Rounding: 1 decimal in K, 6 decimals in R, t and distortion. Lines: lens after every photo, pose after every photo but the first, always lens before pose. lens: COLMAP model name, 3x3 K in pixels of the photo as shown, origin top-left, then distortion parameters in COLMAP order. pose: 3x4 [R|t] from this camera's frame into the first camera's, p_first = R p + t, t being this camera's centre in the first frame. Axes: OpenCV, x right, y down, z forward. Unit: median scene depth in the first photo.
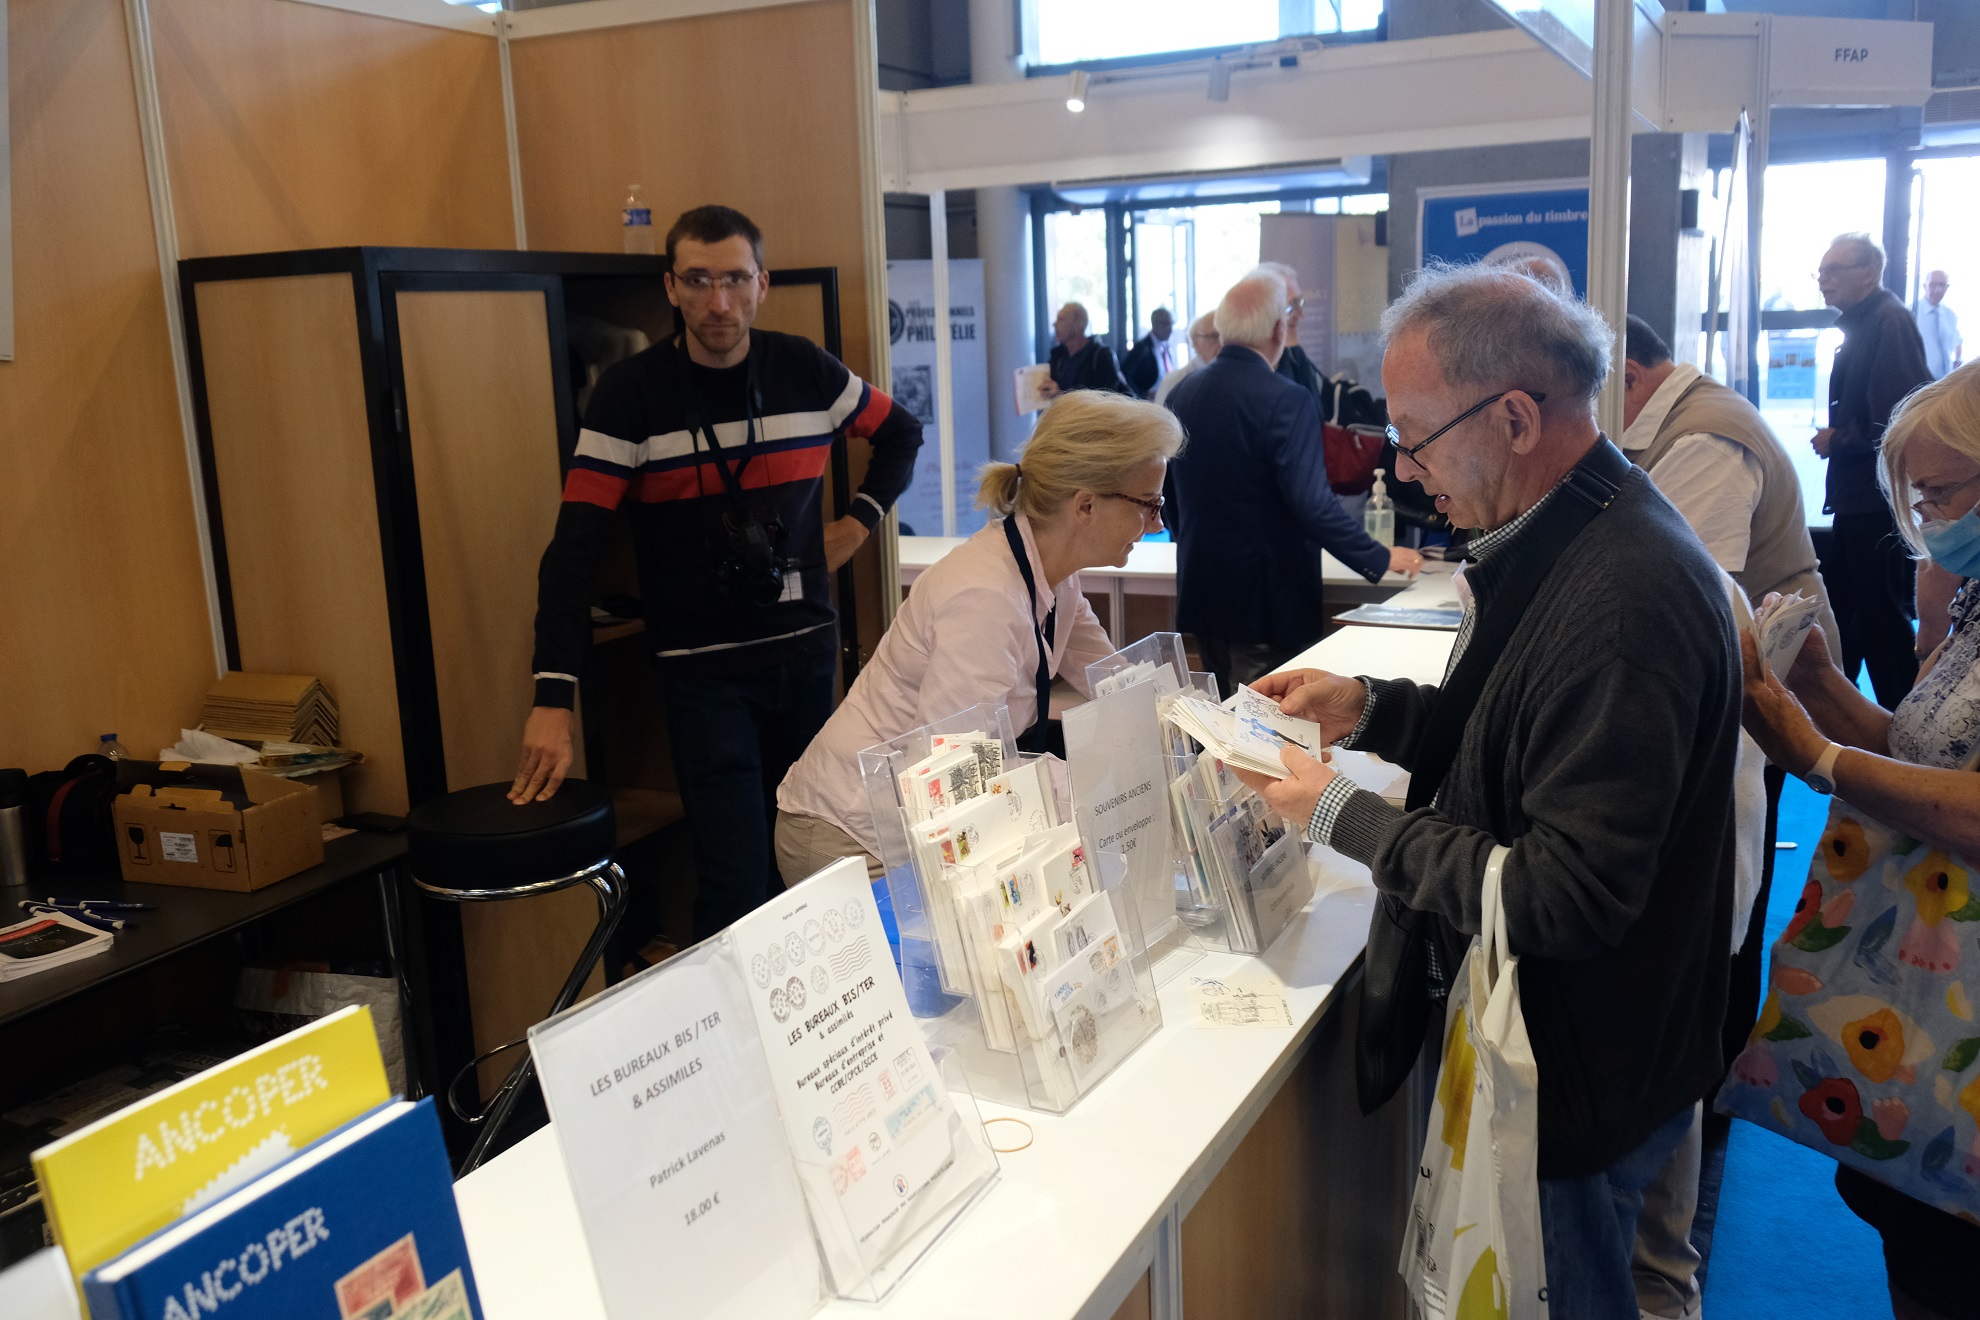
lens RADIAL K [[1625.7, 0, 990.0], [0, 1625.7, 660.0], [0, 0, 1]] dist [0.002184, -0.003586]
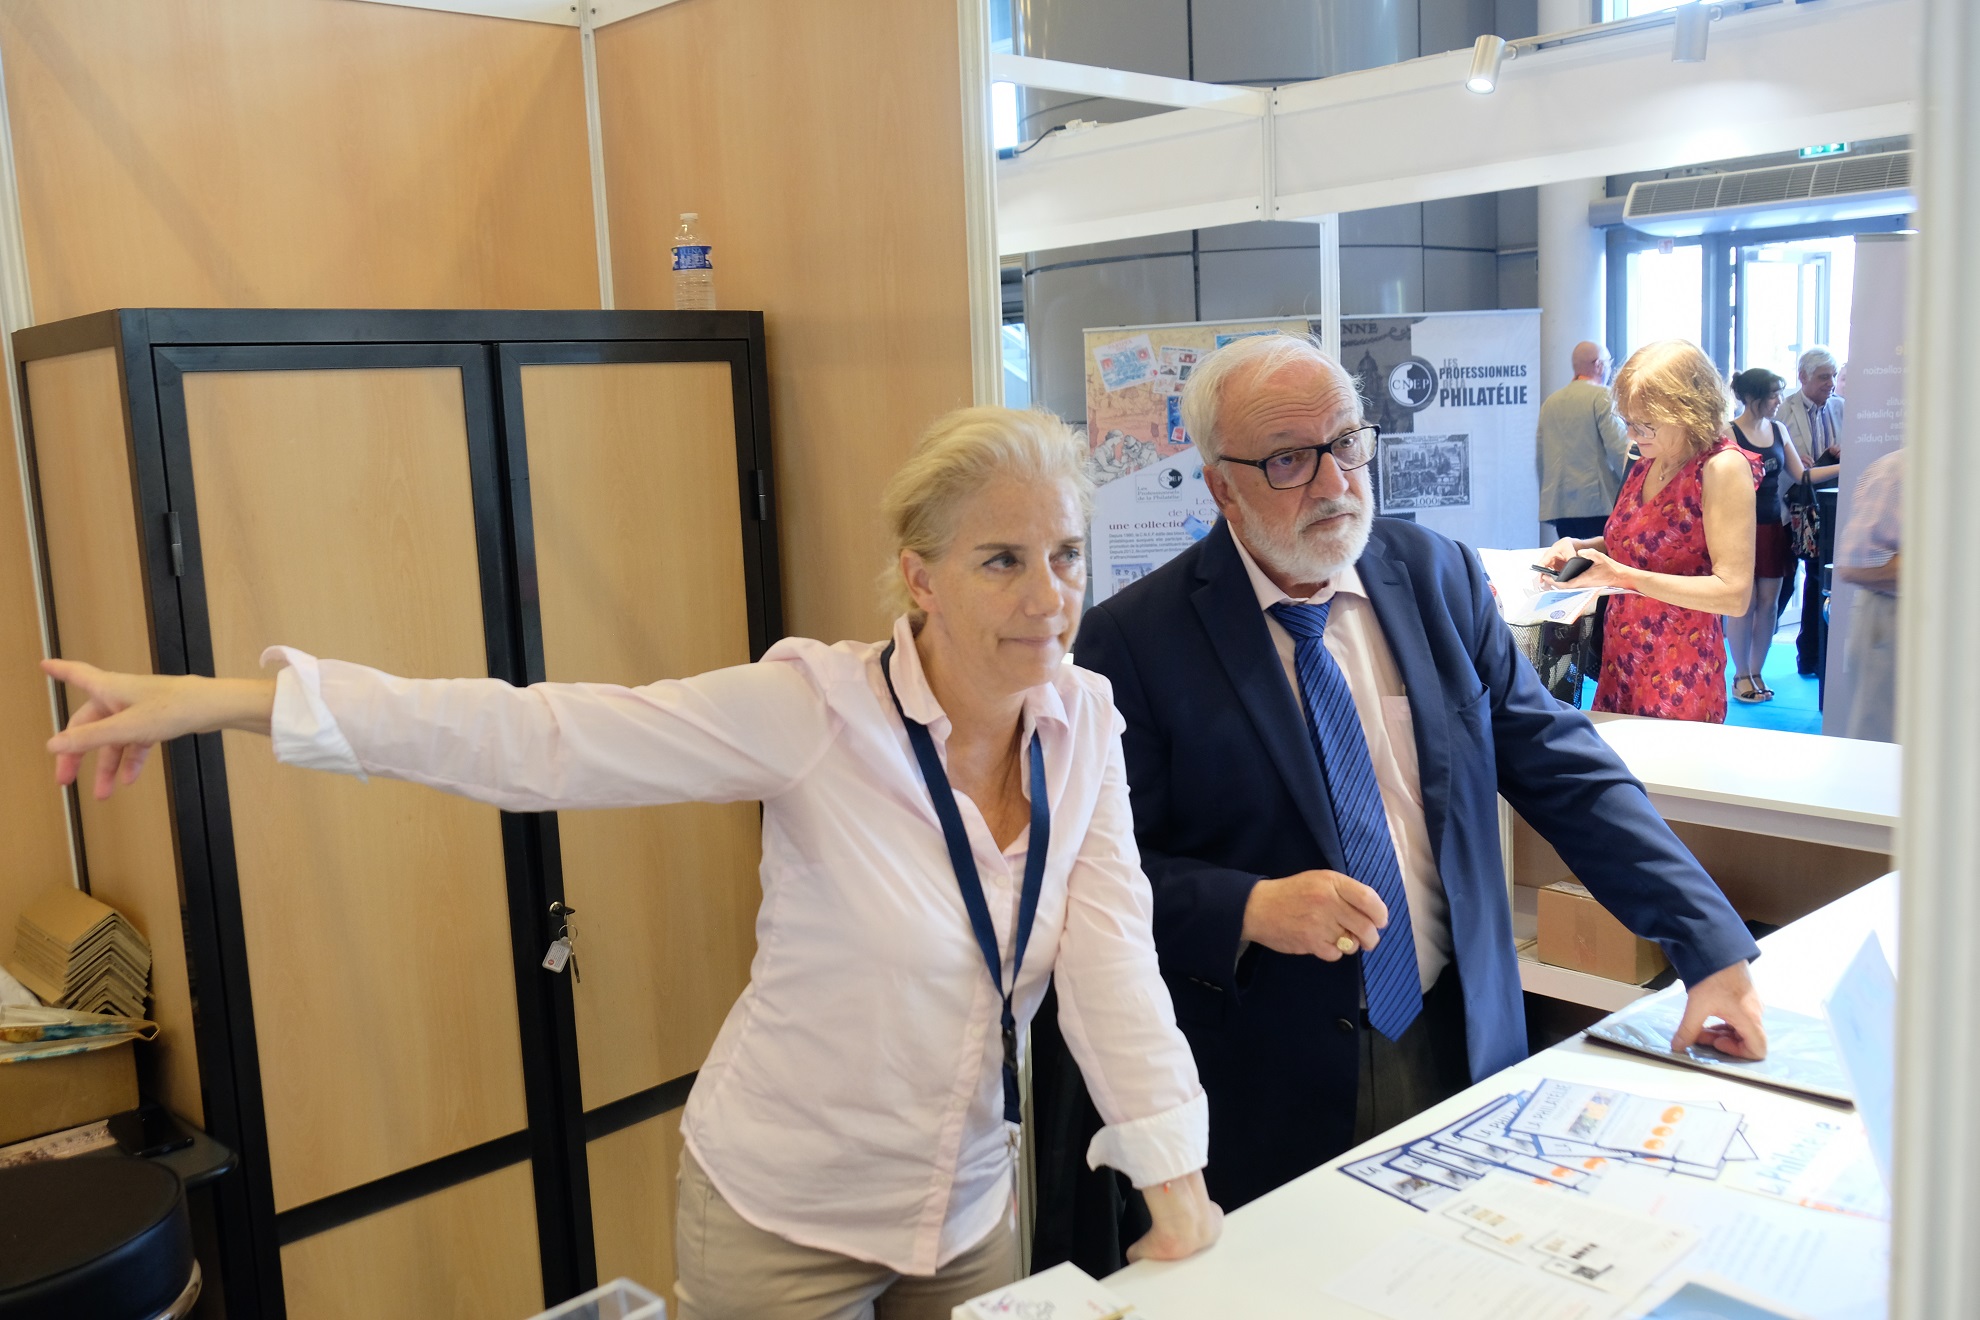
lens RADIAL K [[1698.6, 0, 990.0], [0, 1698.6, 660.0], [0, 0, 1]] dist [-0.007332, -0.000996]
pose [[0.935758, 0.051218, -0.348903, 0.107903], [-0.065533, 0.997419, -0.029341, -0.055856], [0.346499, 0.050320, 0.936700, 0.237799]]
